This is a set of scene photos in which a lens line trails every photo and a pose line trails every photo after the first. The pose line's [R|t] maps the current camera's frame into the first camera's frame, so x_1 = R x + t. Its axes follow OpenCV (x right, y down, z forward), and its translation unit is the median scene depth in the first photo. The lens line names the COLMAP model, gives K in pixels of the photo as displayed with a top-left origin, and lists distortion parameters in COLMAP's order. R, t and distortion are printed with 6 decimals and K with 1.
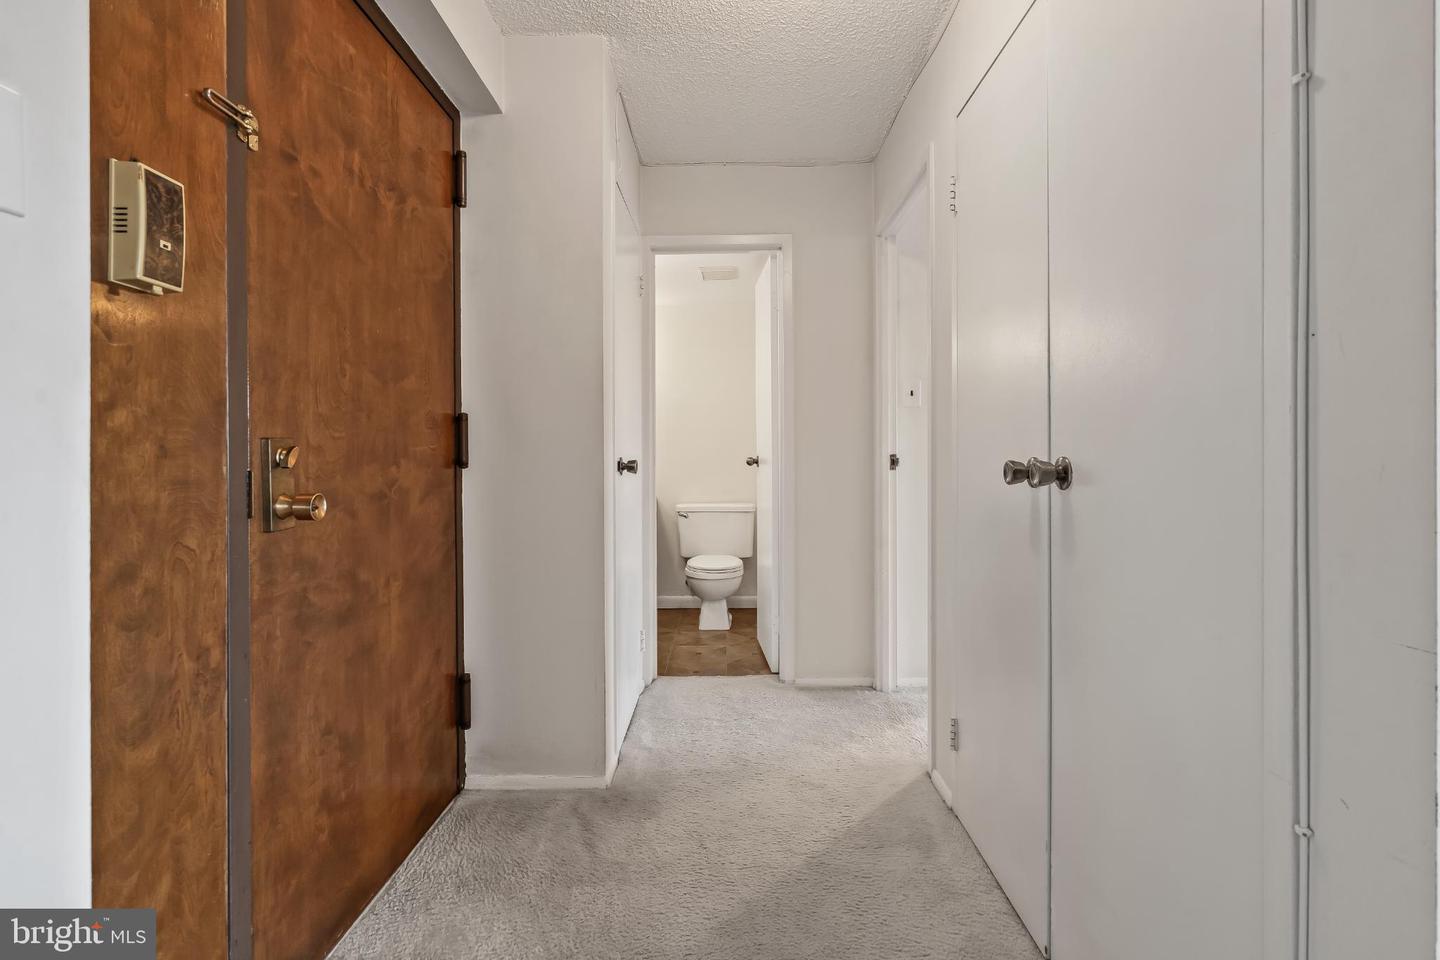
lens RADIAL K [[684.5, 0, 715.7], [0, 684.5, 457.8], [0, 0, 1]] dist [-0.001205, -0.000011]
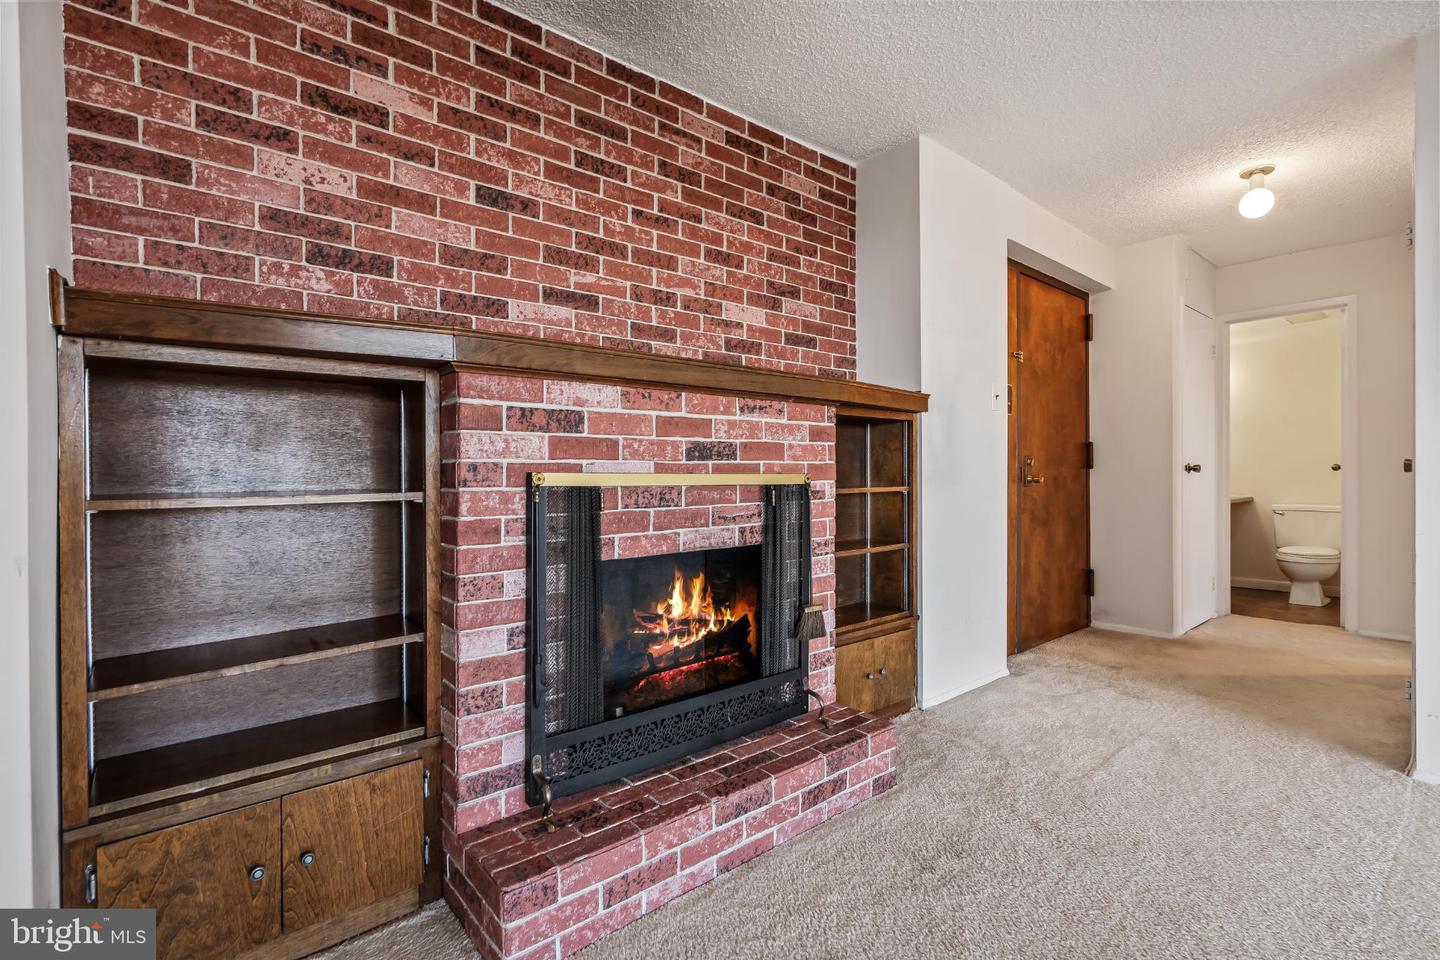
lens RADIAL K [[660.7, 0, 716.4], [0, 660.7, 472.0], [0, 0, 1]] dist [-0.001365, 0.000211]
pose [[0.661912, 0.000959, -0.749581, 0.374987], [-0.000556, 1.000000, 0.000788, 0.024256], [0.749581, -0.000105, 0.661912, -1.161234]]
